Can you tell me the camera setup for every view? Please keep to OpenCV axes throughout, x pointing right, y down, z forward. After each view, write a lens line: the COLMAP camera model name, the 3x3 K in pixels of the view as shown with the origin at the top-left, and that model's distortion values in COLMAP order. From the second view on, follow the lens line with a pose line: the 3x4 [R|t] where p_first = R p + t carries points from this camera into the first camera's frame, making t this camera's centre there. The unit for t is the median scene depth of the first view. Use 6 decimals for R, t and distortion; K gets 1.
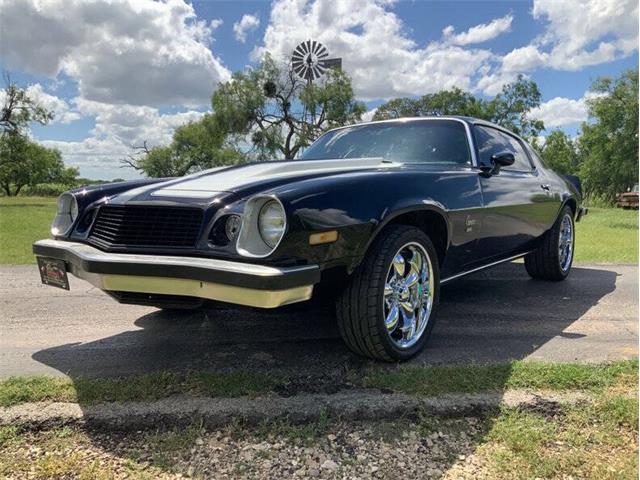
lens RADIAL K [[534.2, 0, 319.8], [0, 534.2, 236.2], [0, 0, 1]] dist [0.030000, -0.079585]
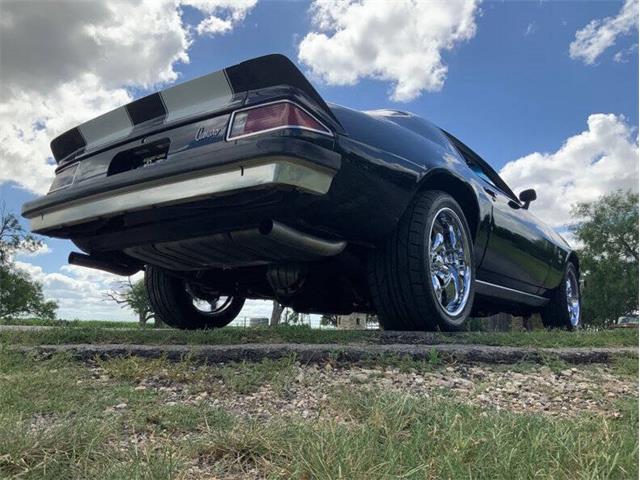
lens RADIAL K [[534.2, 0, 318.4], [0, 534.2, 242.1], [0, 0, 1]] dist [0.030000, -0.079585]
pose [[0.999374, 0.012710, 0.033026, -0.162411], [-0.003891, 0.967081, -0.254439, 0.297469], [-0.035173, 0.254151, 0.966525, 0.101696]]
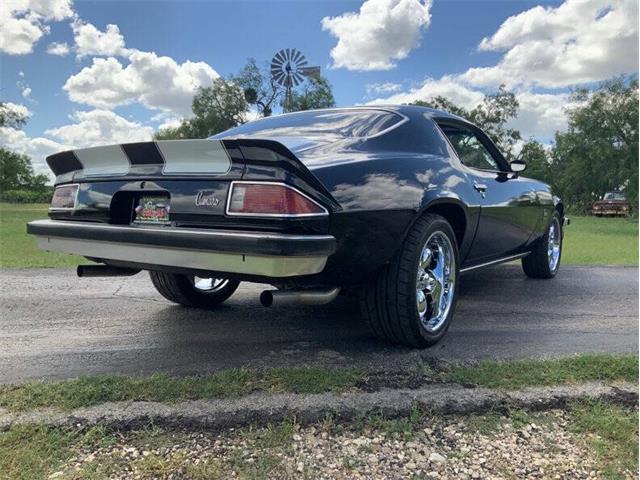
lens RADIAL K [[534.2, 0, 318.7], [0, 534.2, 238.0], [0, 0, 1]] dist [0.030000, -0.079585]
pose [[0.998730, -0.000214, 0.050383, -0.172402], [0.000820, 0.999928, -0.011992, 0.021760], [-0.050376, 0.012018, 0.998658, 0.010021]]
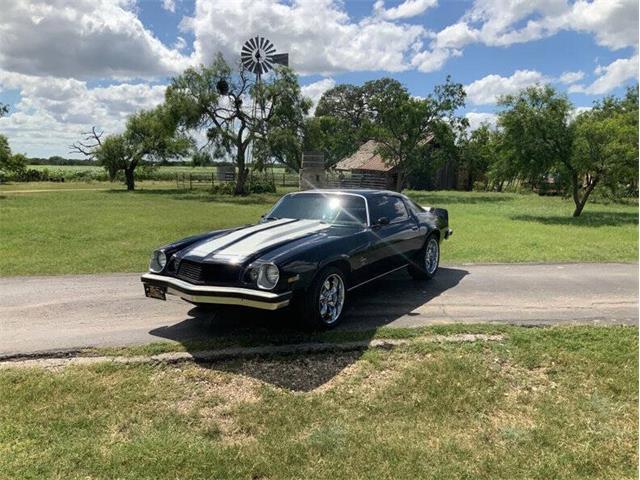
lens RADIAL K [[534.2, 0, 321.5], [0, 534.2, 237.9], [0, 0, 1]] dist [0.030000, -0.079585]
pose [[0.994844, -0.017119, 0.099964, -0.079967], [0.012270, 0.998727, 0.048920, -0.228397], [-0.100674, -0.047441, 0.993788, -1.065008]]
